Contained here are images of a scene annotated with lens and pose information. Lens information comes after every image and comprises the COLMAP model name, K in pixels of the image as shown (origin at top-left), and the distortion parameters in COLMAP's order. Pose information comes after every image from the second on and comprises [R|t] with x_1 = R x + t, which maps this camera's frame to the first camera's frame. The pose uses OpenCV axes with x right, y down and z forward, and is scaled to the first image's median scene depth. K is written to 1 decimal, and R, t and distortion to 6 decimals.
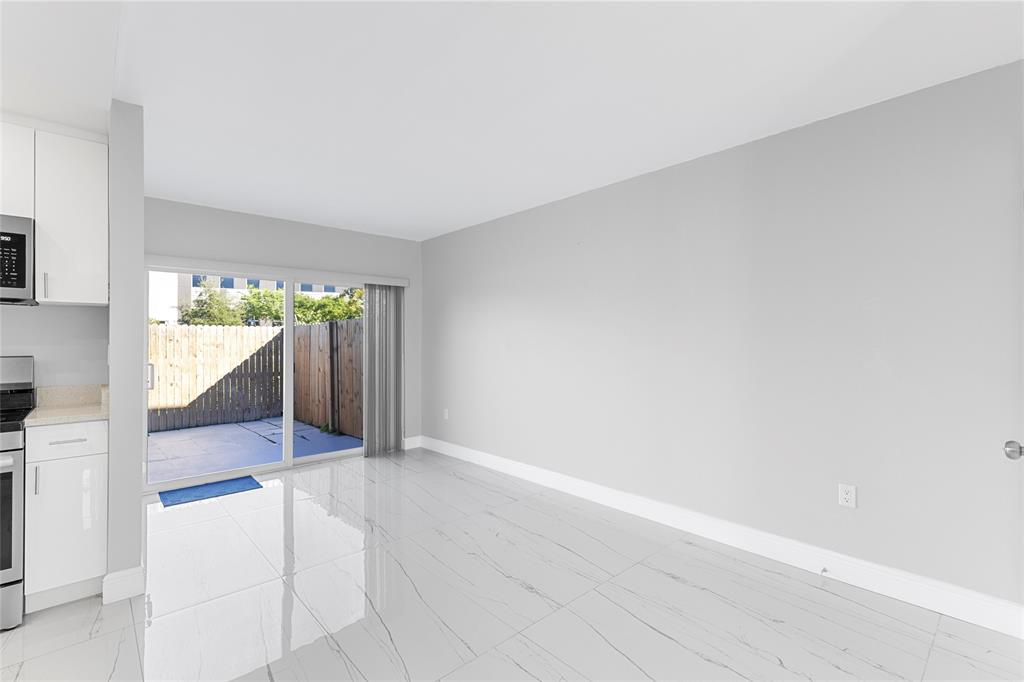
lens RADIAL K [[466.2, 0, 514.3], [0, 466.2, 338.7], [0, 0, 1]] dist [0.001392, -0.000712]
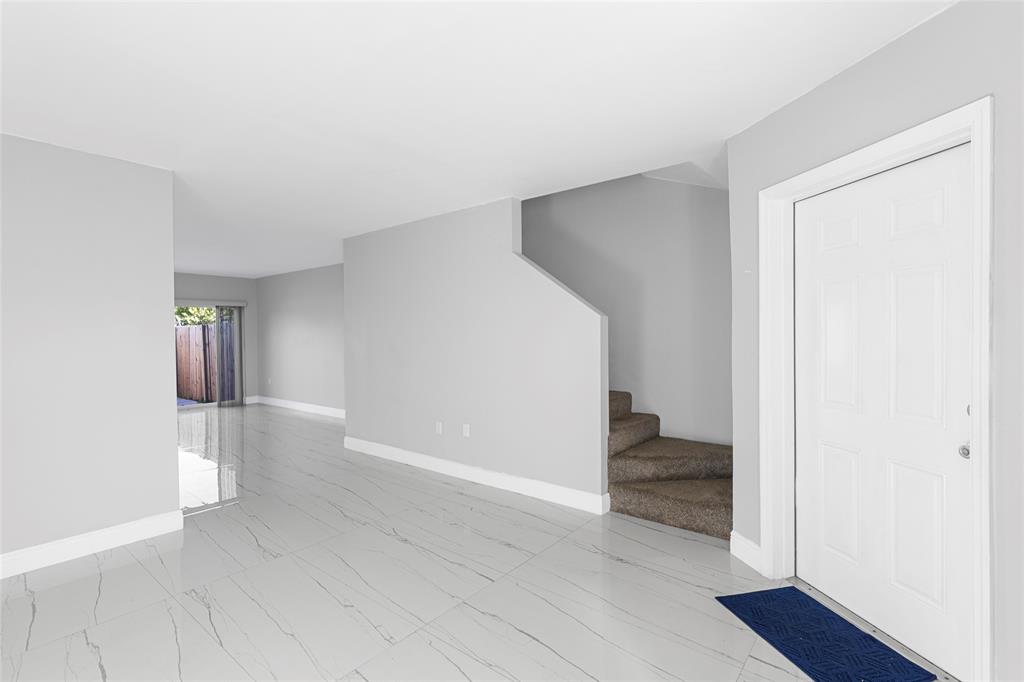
lens RADIAL K [[466.2, 0, 508.8], [0, 466.2, 335.3], [0, 0, 1]] dist [0.001392, -0.000712]
pose [[0.987757, -0.016532, 0.155122, 0.285586], [0.014420, 0.999787, 0.014734, -0.012218], [-0.155332, -0.012317, 0.987785, -0.514382]]
